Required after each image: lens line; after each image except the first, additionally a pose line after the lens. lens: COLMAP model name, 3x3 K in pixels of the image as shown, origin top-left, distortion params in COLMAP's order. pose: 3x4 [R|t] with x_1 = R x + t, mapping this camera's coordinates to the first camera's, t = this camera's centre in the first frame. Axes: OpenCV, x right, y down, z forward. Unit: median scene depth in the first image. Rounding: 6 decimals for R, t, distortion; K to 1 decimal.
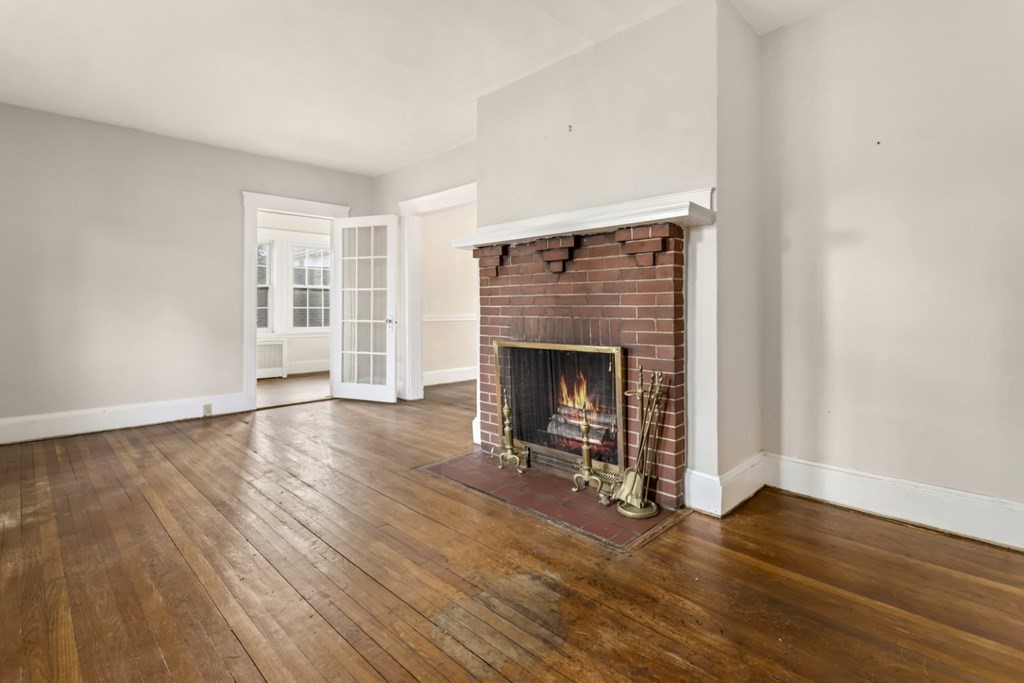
lens RADIAL K [[492.4, 0, 525.0], [0, 492.4, 307.1], [0, 0, 1]] dist [-0.000905, 0.000050]
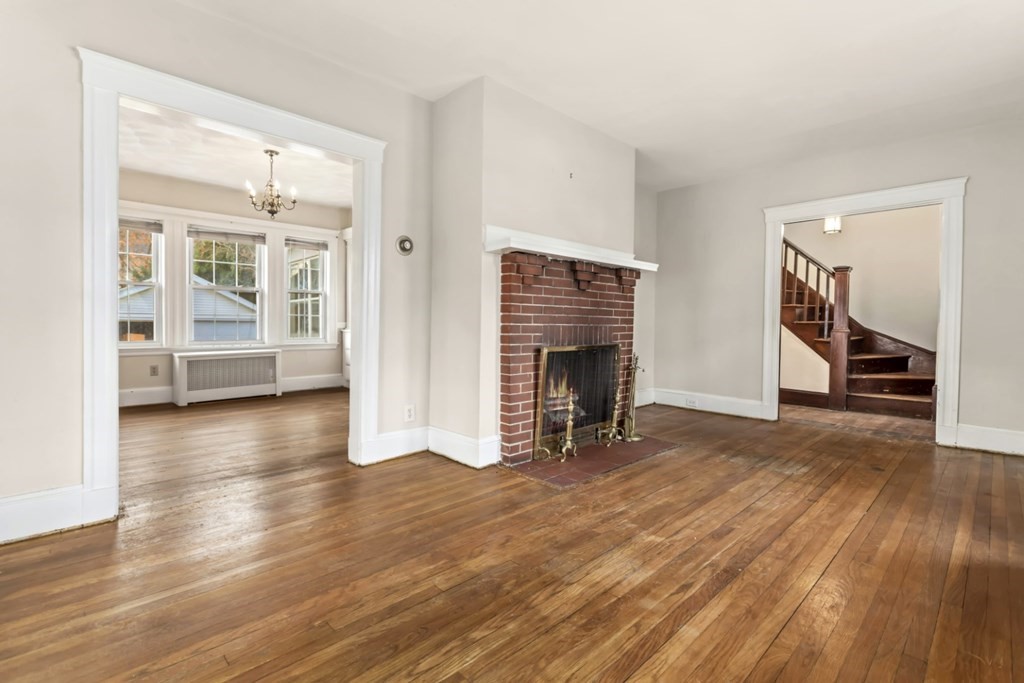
lens RADIAL K [[479.7, 0, 516.9], [0, 479.7, 328.1], [0, 0, 1]] dist [0.000994, 0.000363]
pose [[0.022198, -0.012402, 0.999677, -1.241587], [-0.014702, 0.999811, 0.012730, 0.016391], [-0.999645, -0.014980, 0.022011, 1.194833]]
